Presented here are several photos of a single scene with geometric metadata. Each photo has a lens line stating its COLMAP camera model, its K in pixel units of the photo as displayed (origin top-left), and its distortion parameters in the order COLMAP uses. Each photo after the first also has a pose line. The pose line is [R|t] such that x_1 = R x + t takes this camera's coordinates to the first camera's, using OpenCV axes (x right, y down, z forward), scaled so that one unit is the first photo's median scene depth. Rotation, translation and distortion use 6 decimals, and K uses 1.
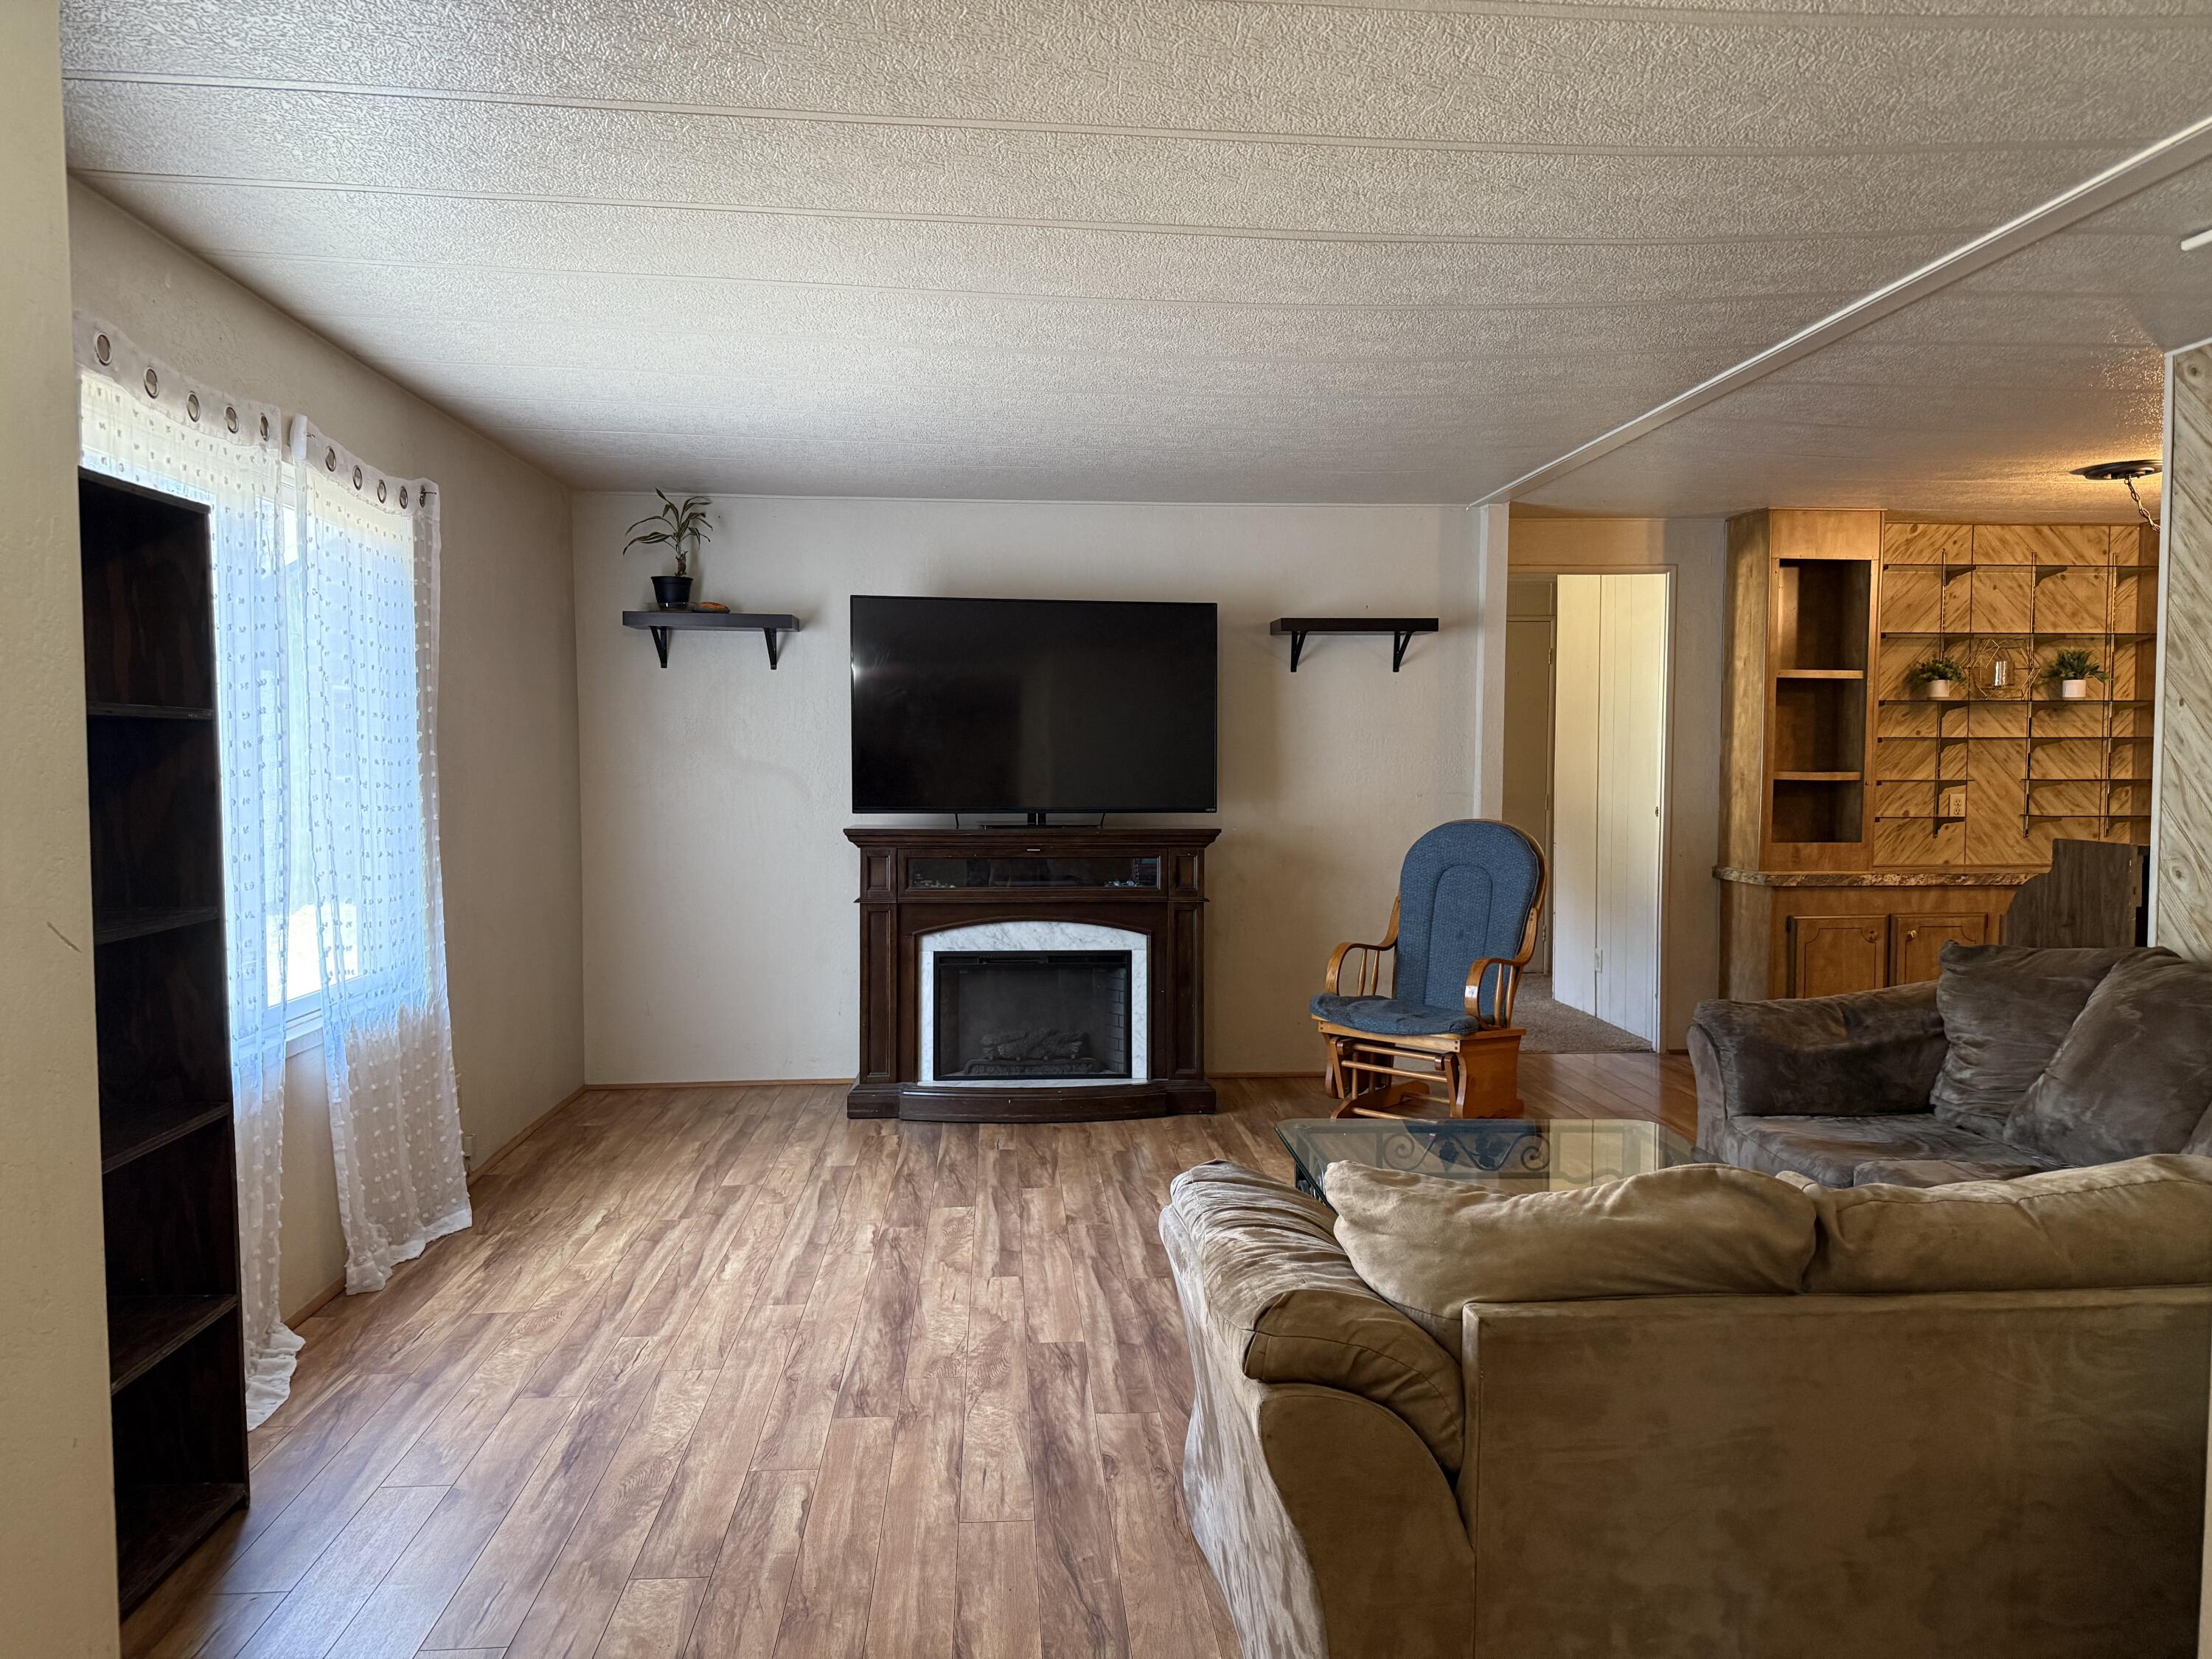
lens RADIAL K [[1539.7, 0, 1106.0], [0, 1539.7, 829.5], [0, 0, 1]] dist [0.134936, -0.206137]
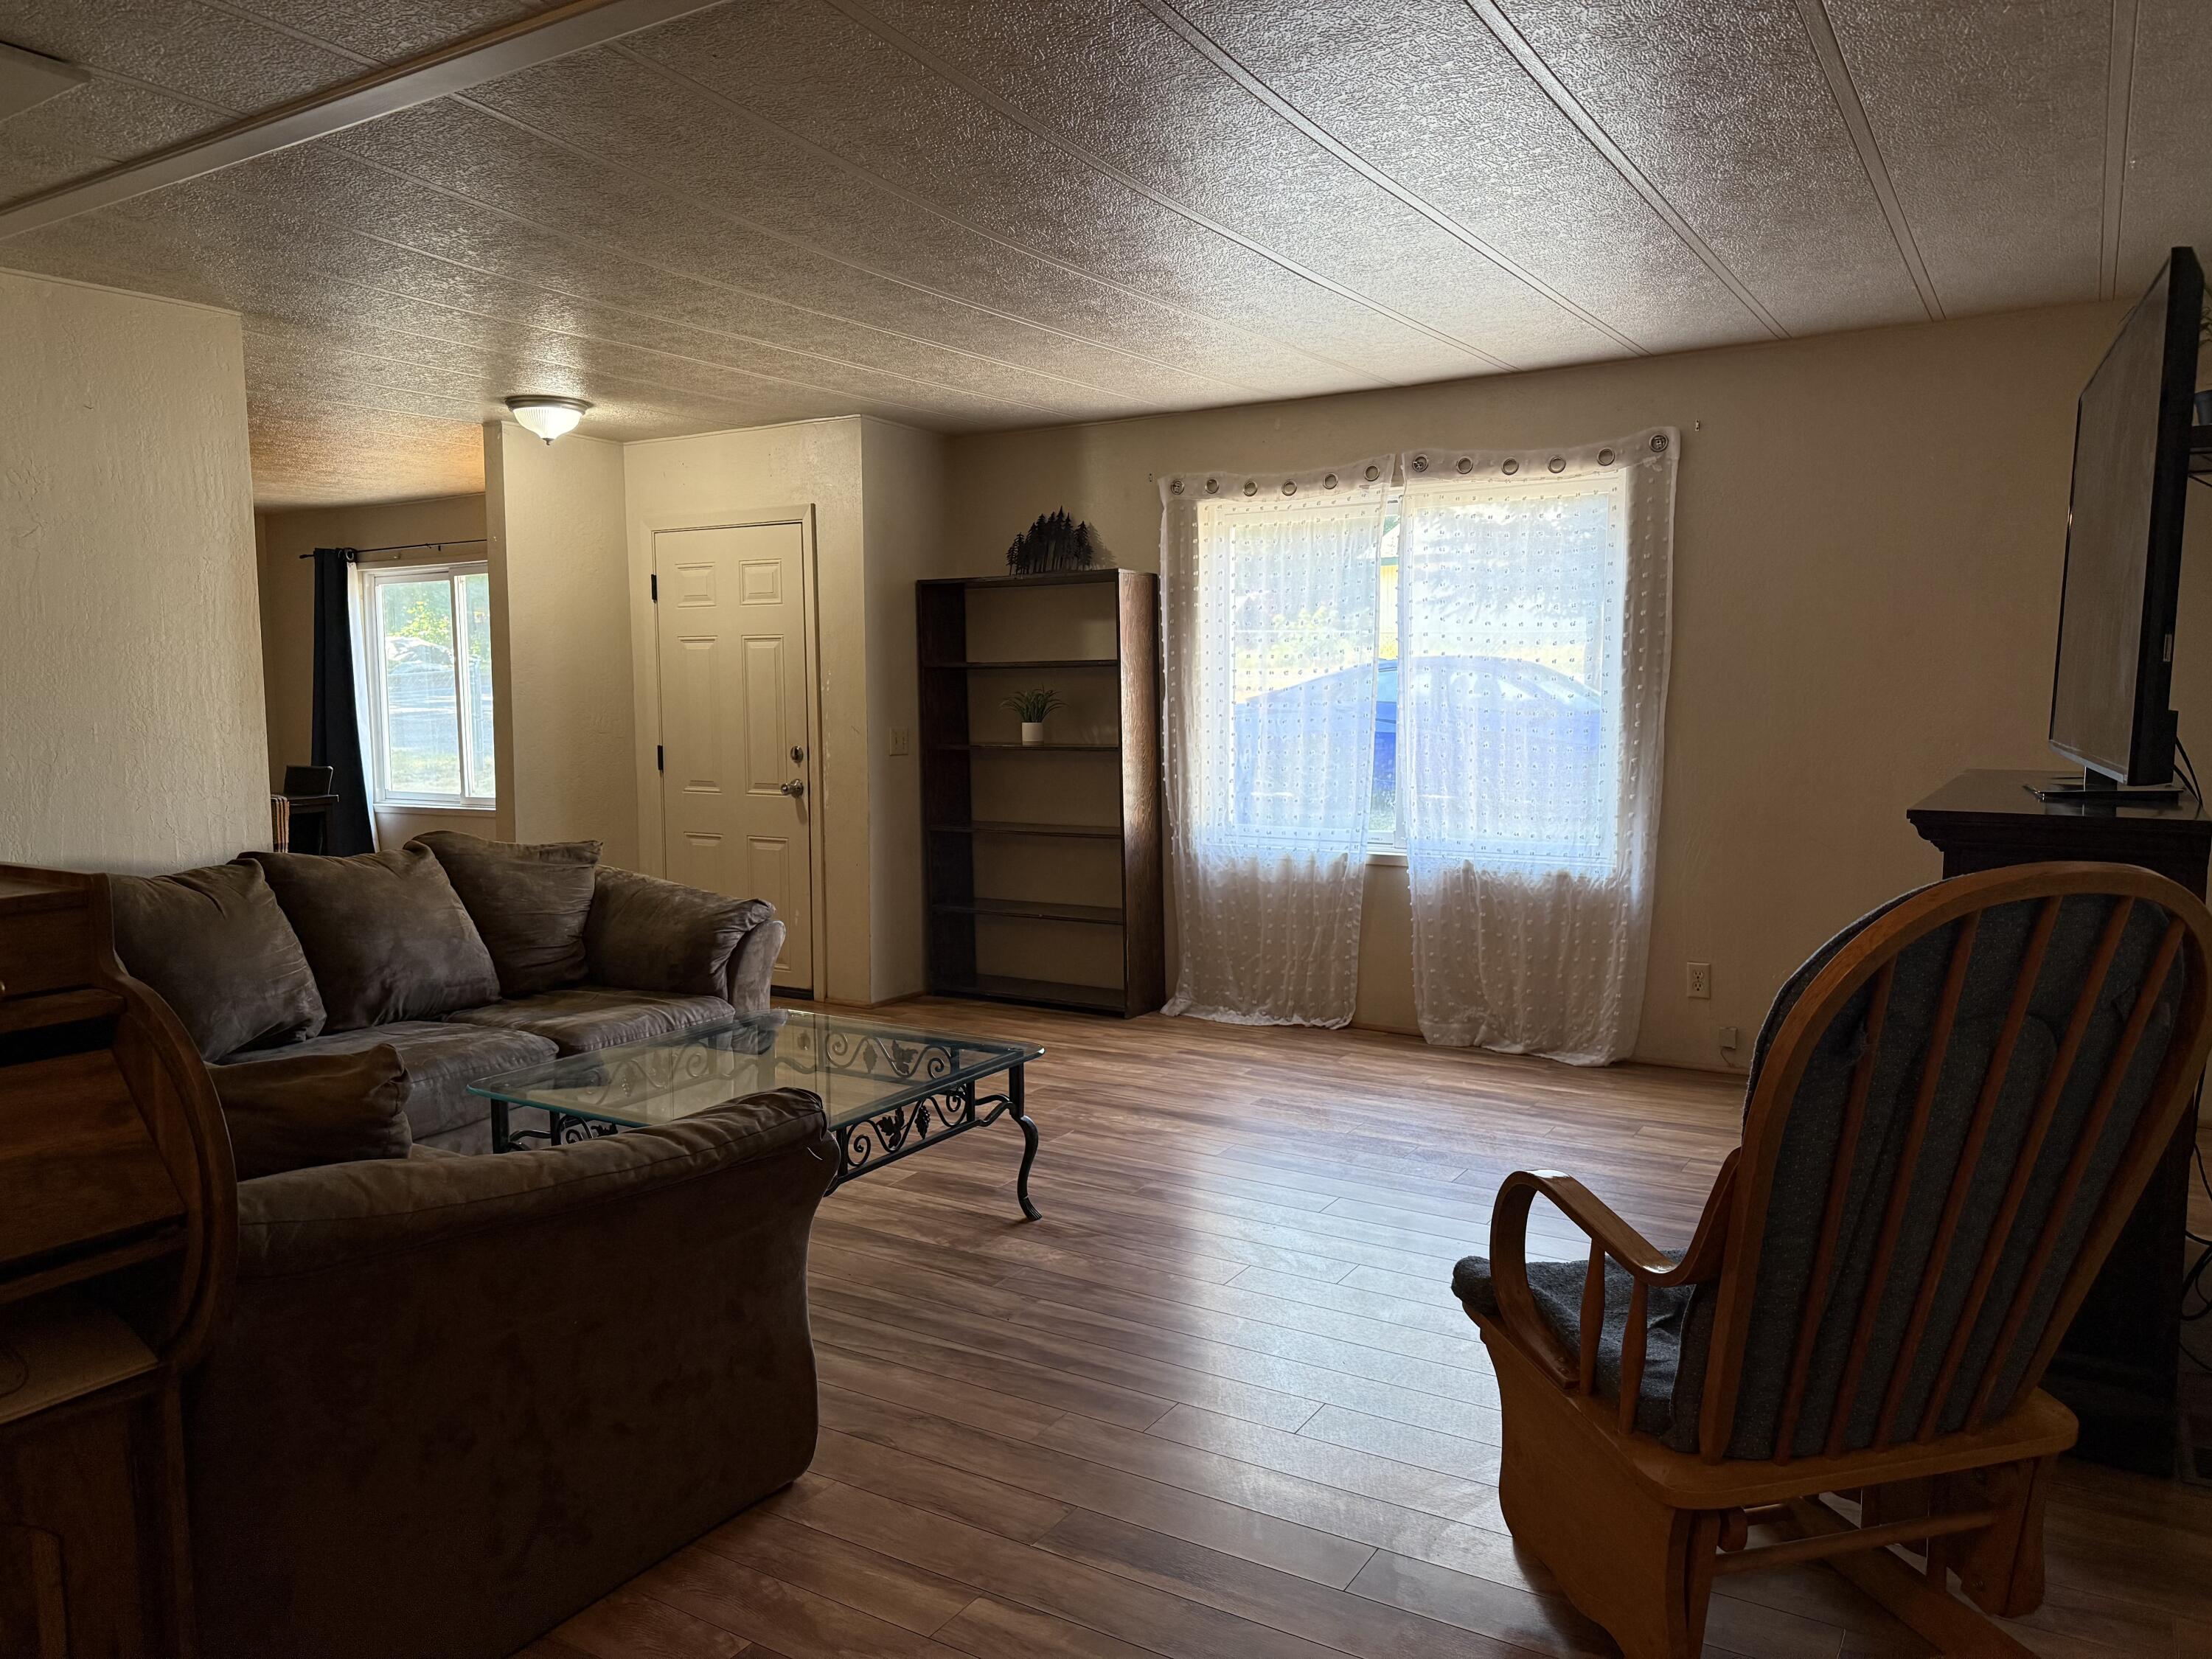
lens RADIAL K [[1539.7, 0, 1106.0], [0, 1539.7, 829.5], [0, 0, 1]] dist [0.134936, -0.206137]
pose [[-0.587550, 0.075380, -0.805670, 0.576382], [-0.030049, 0.992932, 0.114814, -0.040342], [0.808630, 0.091668, -0.581132, 1.058852]]
